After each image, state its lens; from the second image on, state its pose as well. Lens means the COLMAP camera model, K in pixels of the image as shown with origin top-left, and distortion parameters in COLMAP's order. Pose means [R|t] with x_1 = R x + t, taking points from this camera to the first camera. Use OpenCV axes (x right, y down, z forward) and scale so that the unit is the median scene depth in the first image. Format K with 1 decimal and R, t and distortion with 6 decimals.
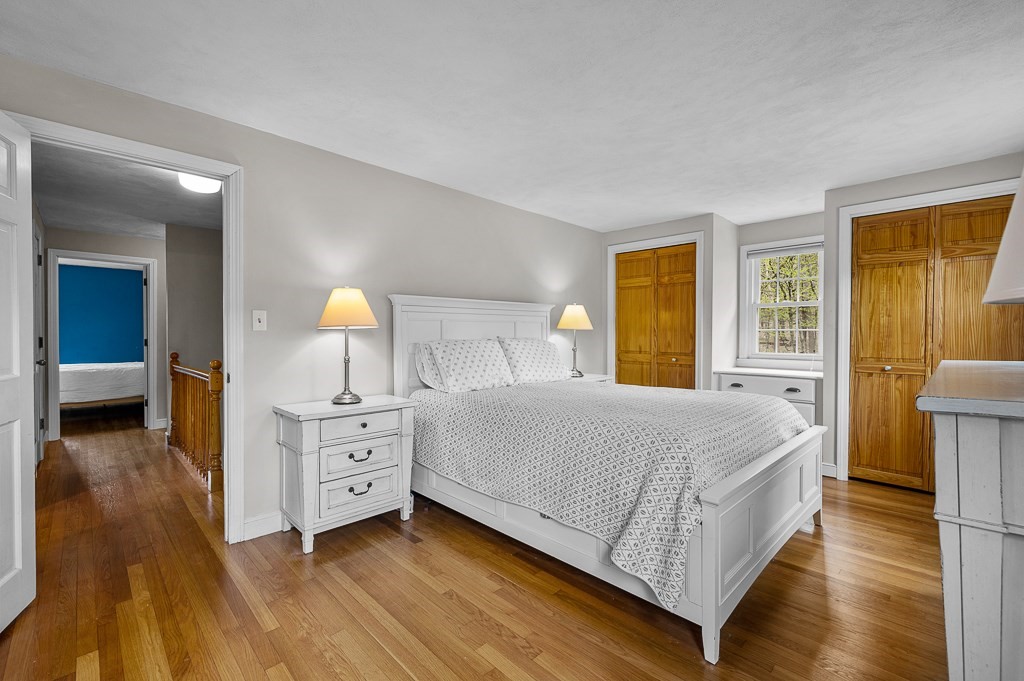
lens RADIAL K [[429.4, 0, 516.1], [0, 429.4, 340.7], [0, 0, 1]] dist [-0.005715, 0.000109]
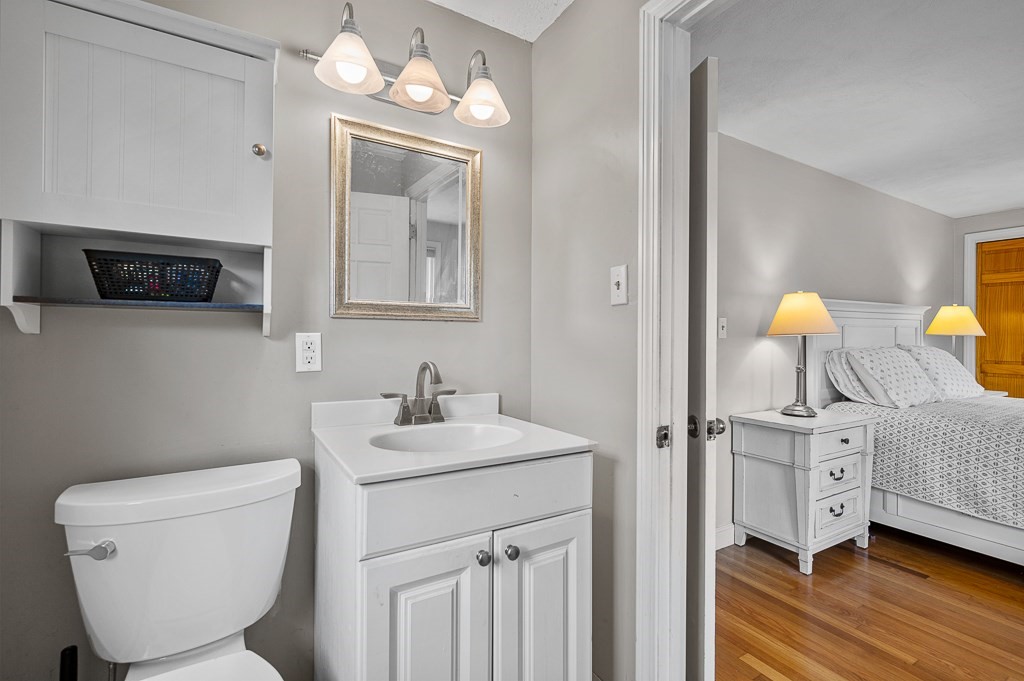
lens RADIAL K [[455.6, 0, 511.9], [0, 455.6, 335.8], [0, 0, 1]] dist [-0.015047, -0.000461]
pose [[0.965740, 0.006995, -0.259416, -0.631066], [-0.010647, 0.999863, -0.012678, -0.006519], [0.259292, 0.015006, 0.965683, -0.095127]]
